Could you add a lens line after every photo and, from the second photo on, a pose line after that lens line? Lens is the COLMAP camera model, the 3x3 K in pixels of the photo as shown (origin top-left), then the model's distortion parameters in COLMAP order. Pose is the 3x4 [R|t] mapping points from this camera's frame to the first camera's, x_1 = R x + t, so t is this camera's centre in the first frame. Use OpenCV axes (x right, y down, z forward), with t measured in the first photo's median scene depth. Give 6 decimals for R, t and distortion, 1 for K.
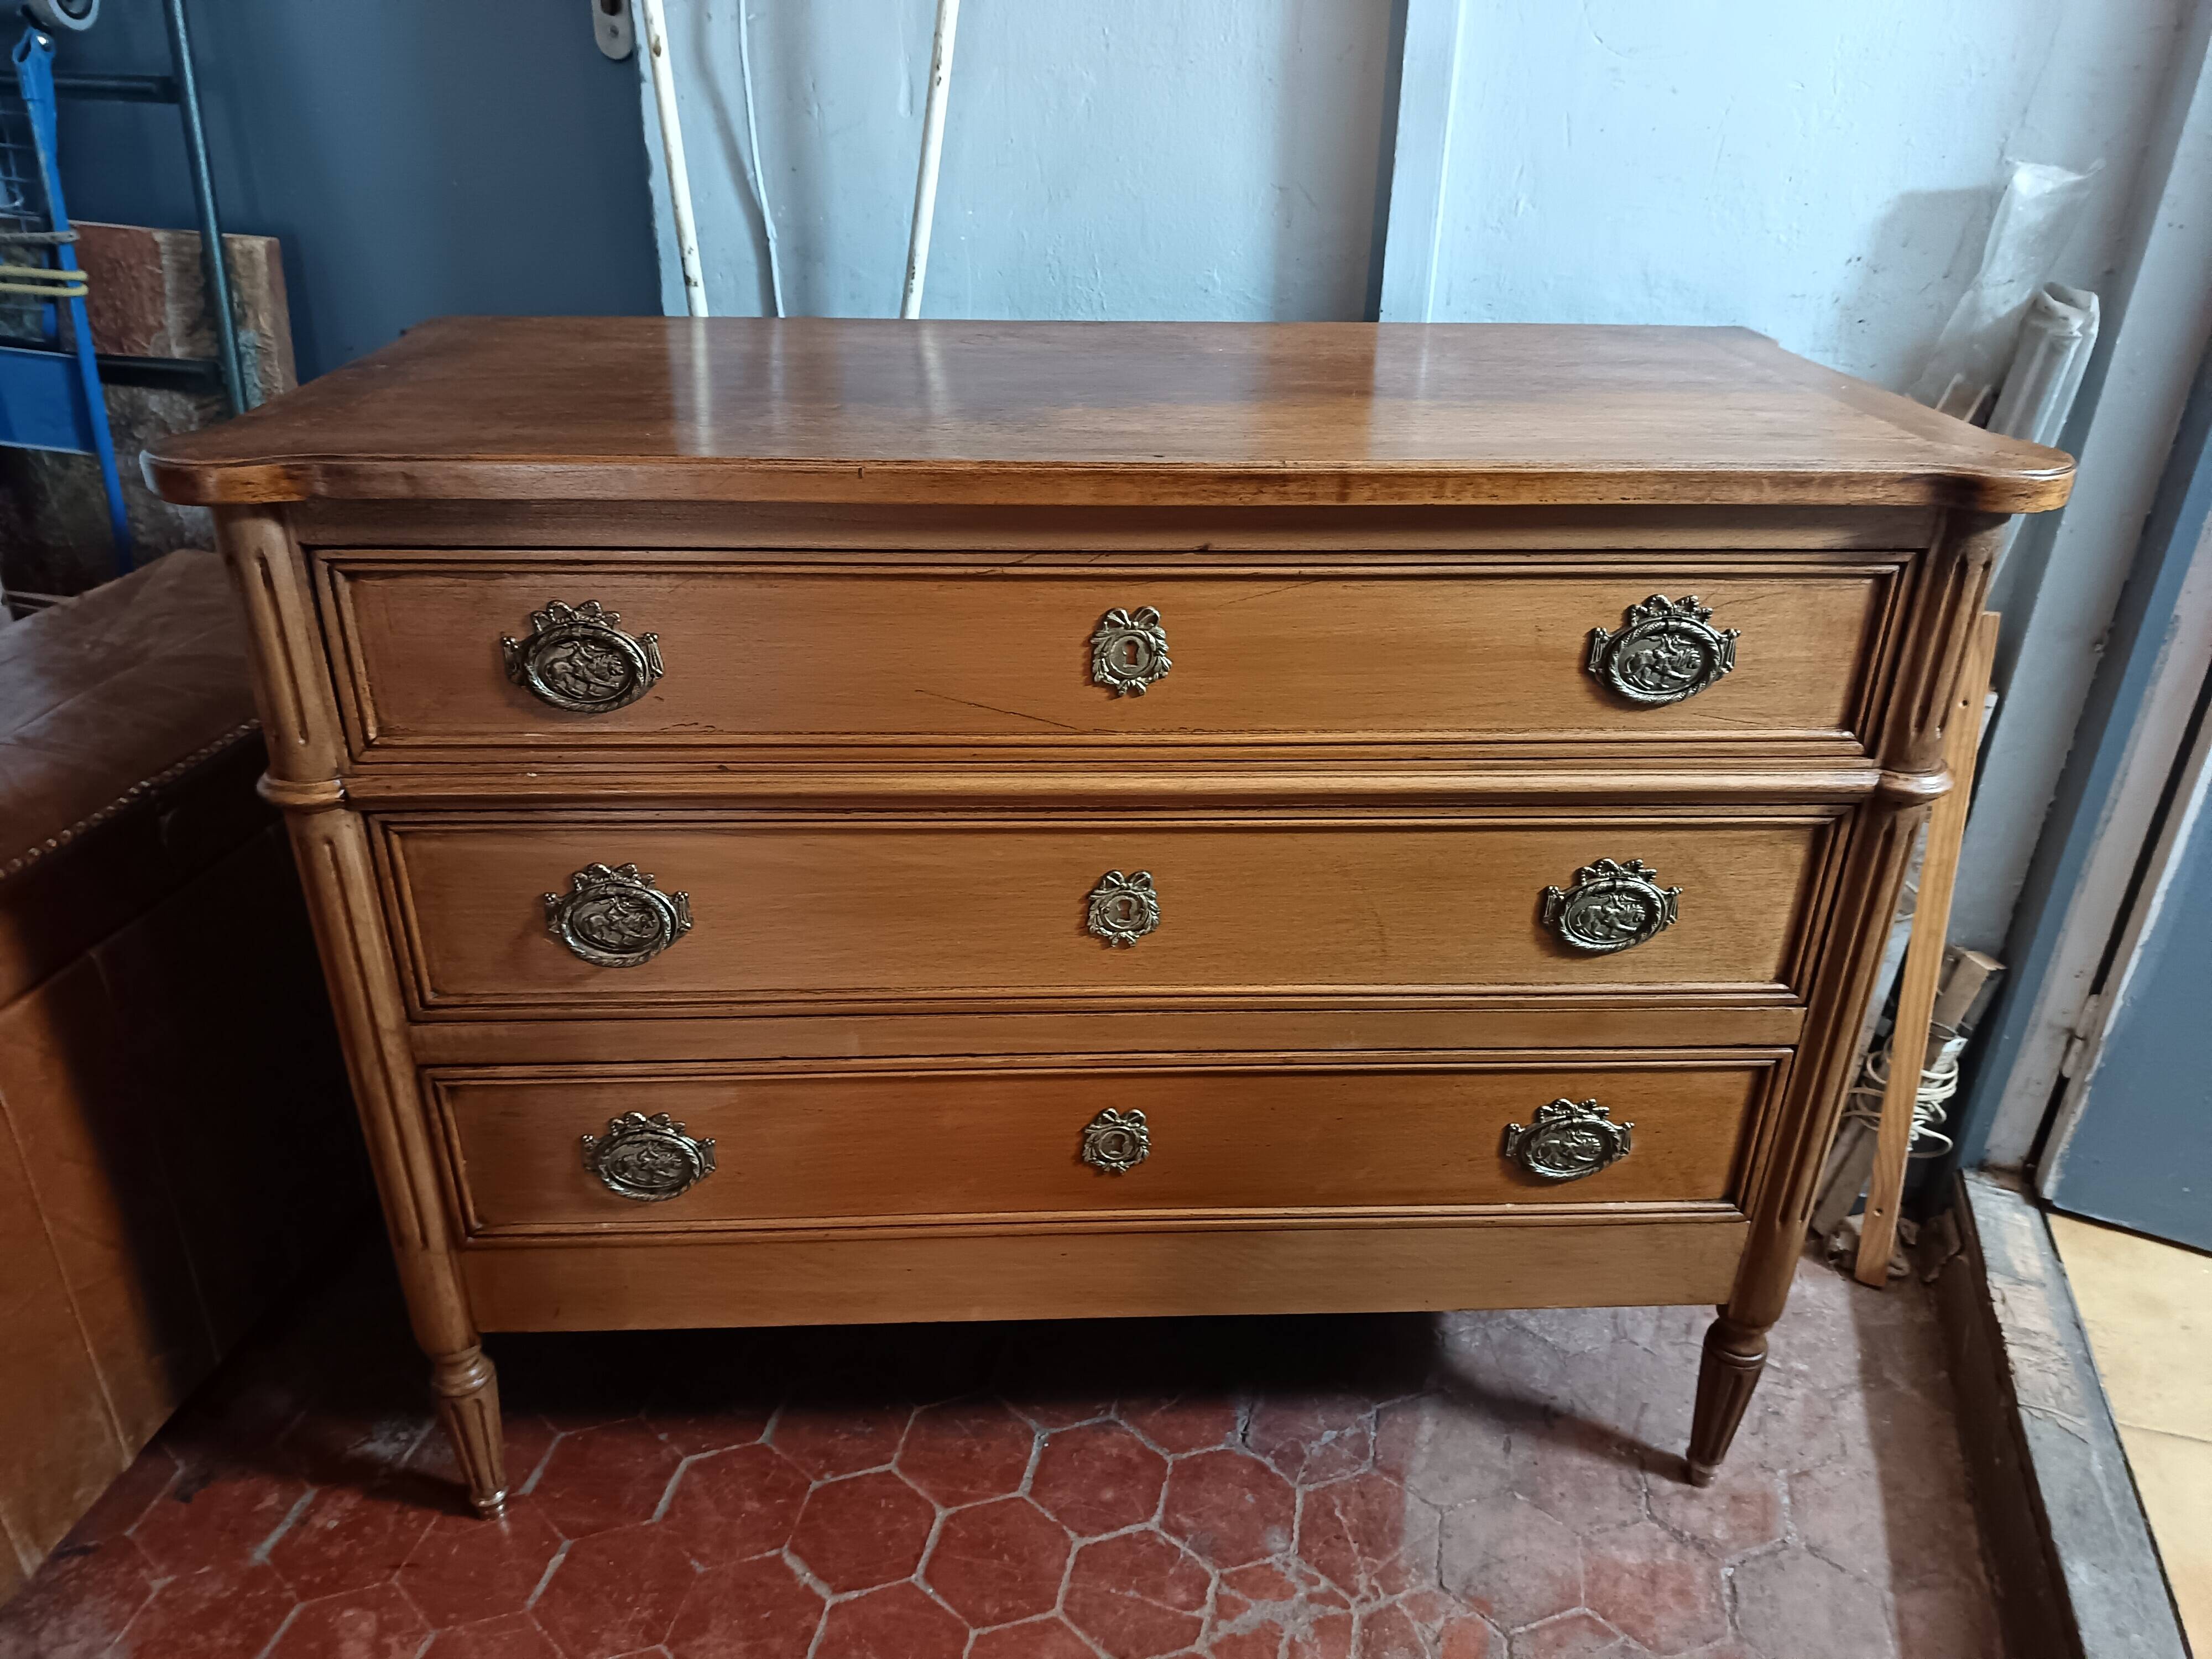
lens RADIAL K [[1566.3, 0, 1094.4], [0, 1566.3, 836.9], [0, 0, 1]] dist [0.003107, -0.002033]
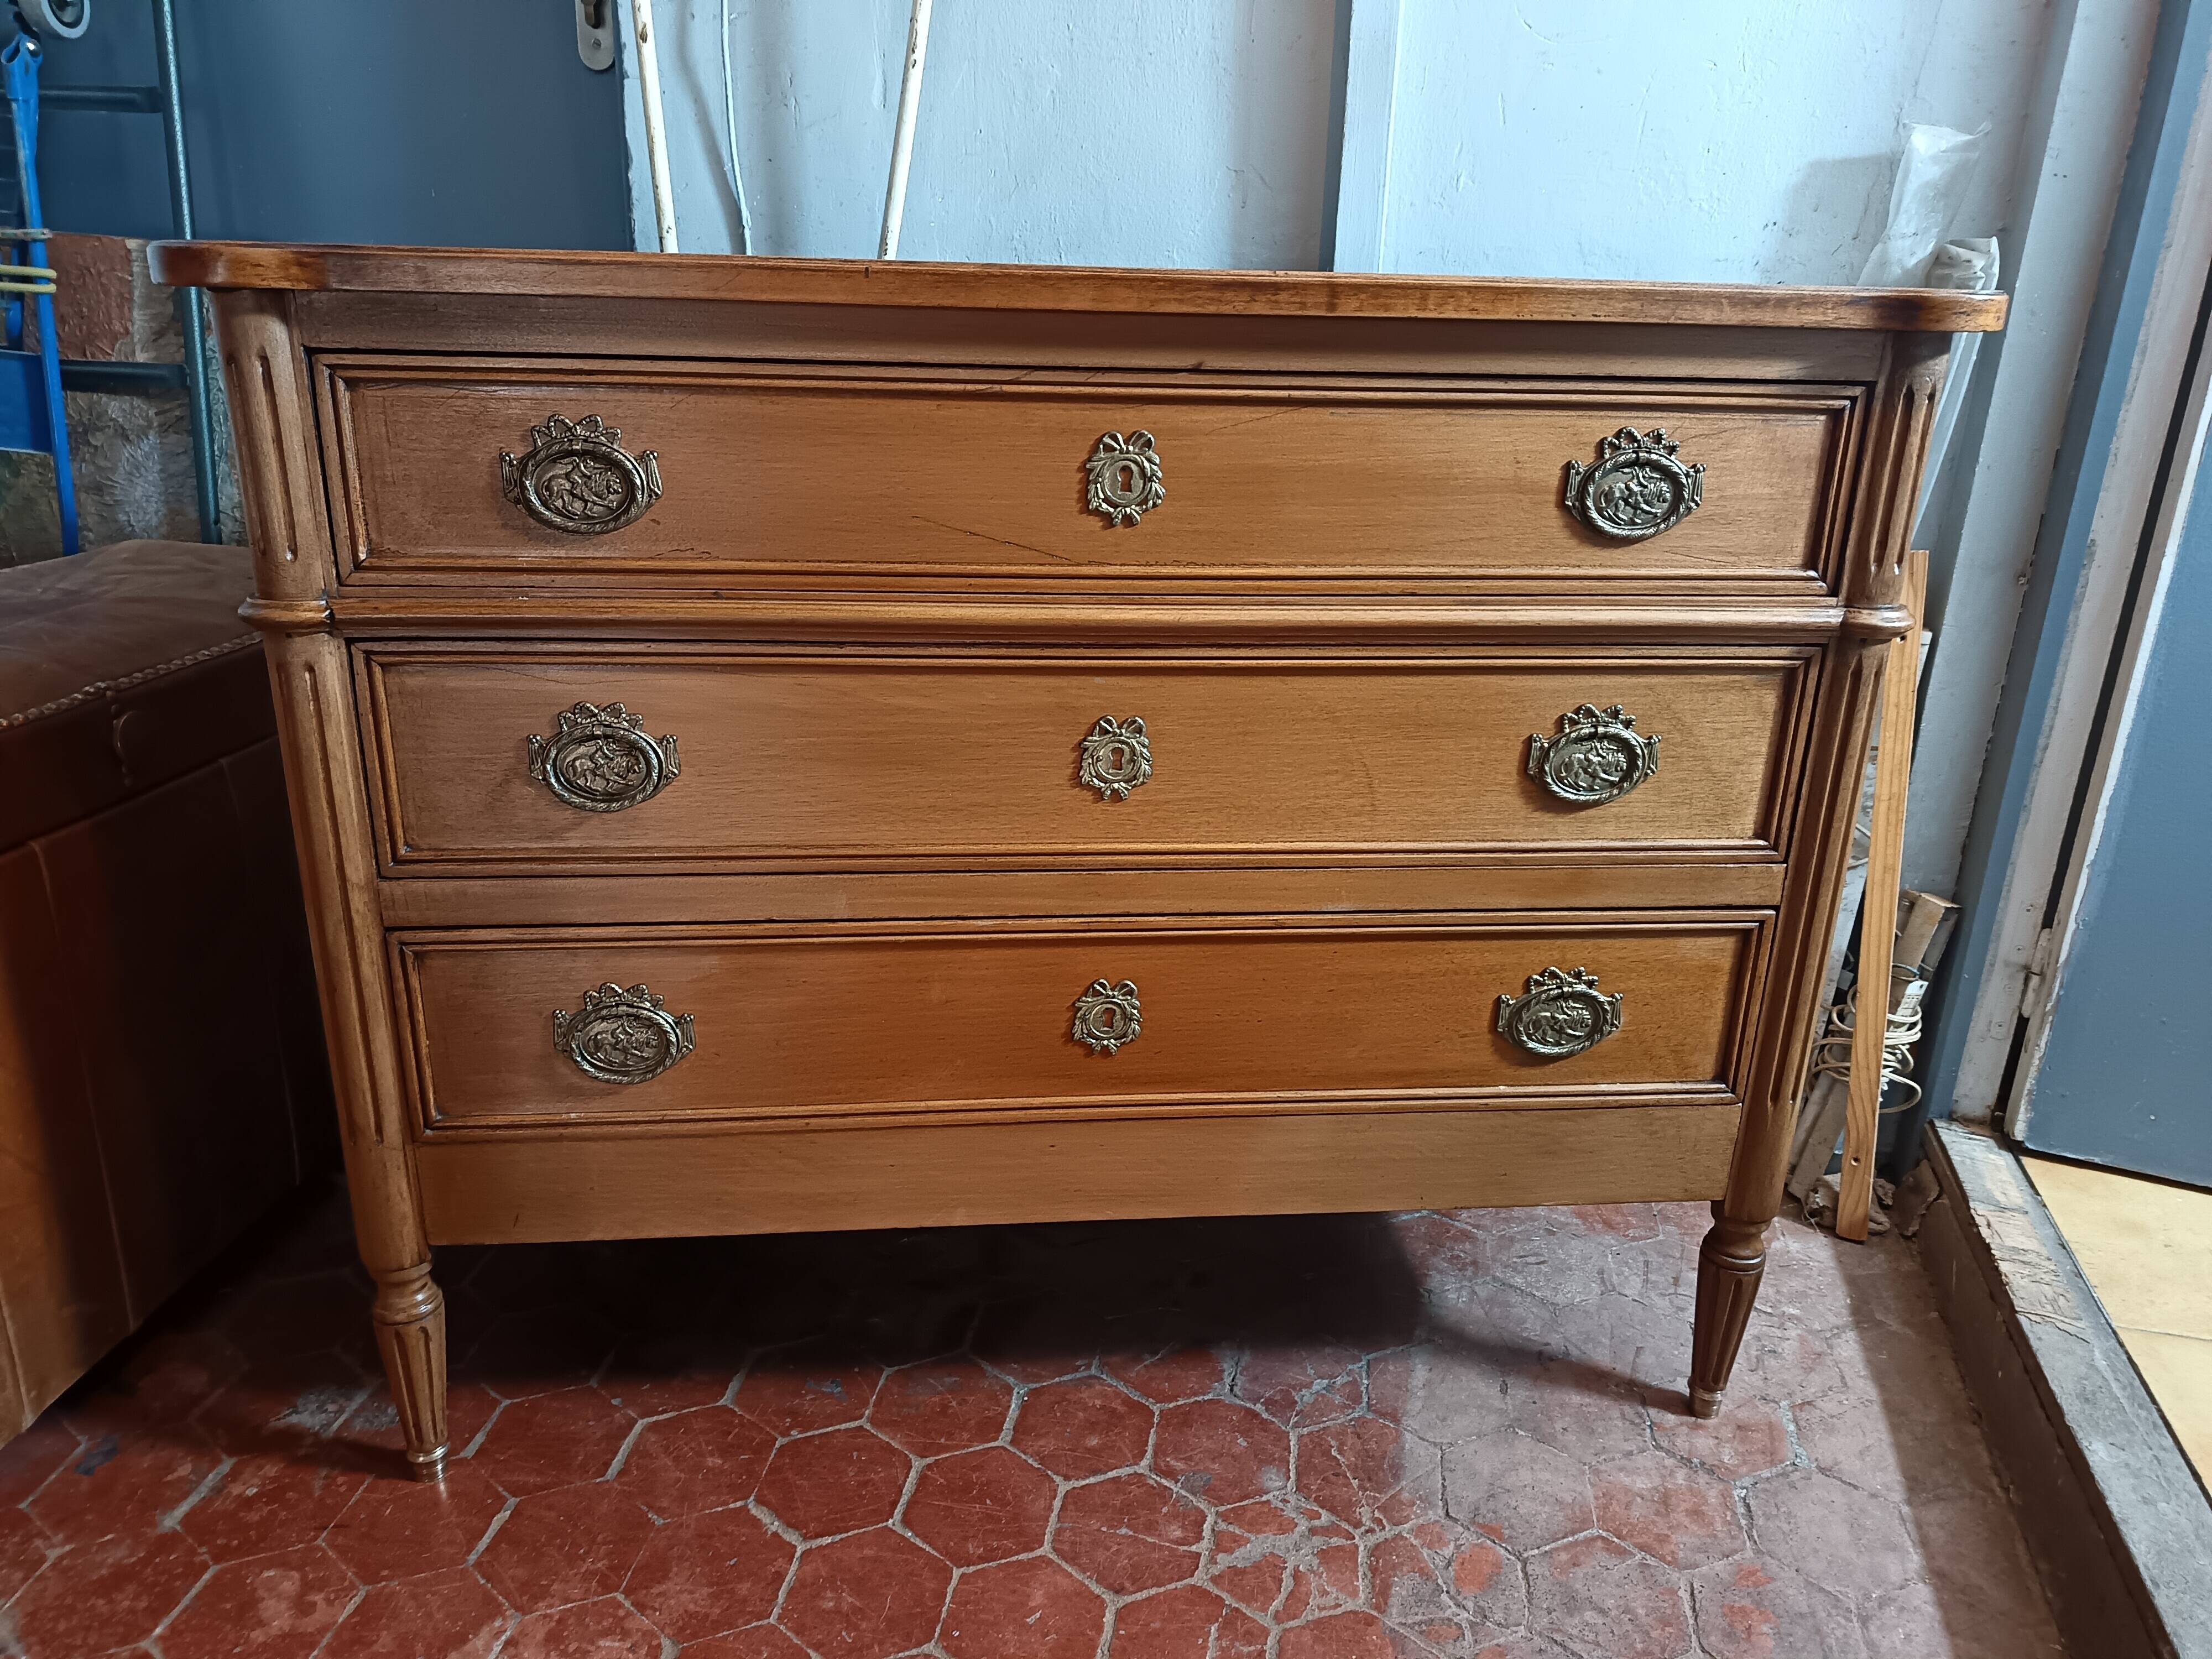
lens RADIAL K [[1566.3, 0, 1094.4], [0, 1566.3, 836.9], [0, 0, 1]] dist [0.003107, -0.002033]
pose [[0.998551, -0.006853, 0.053372, -0.042079], [0.013786, 0.991332, -0.130654, 0.196515], [-0.052015, 0.131201, 0.989990, 0.015544]]
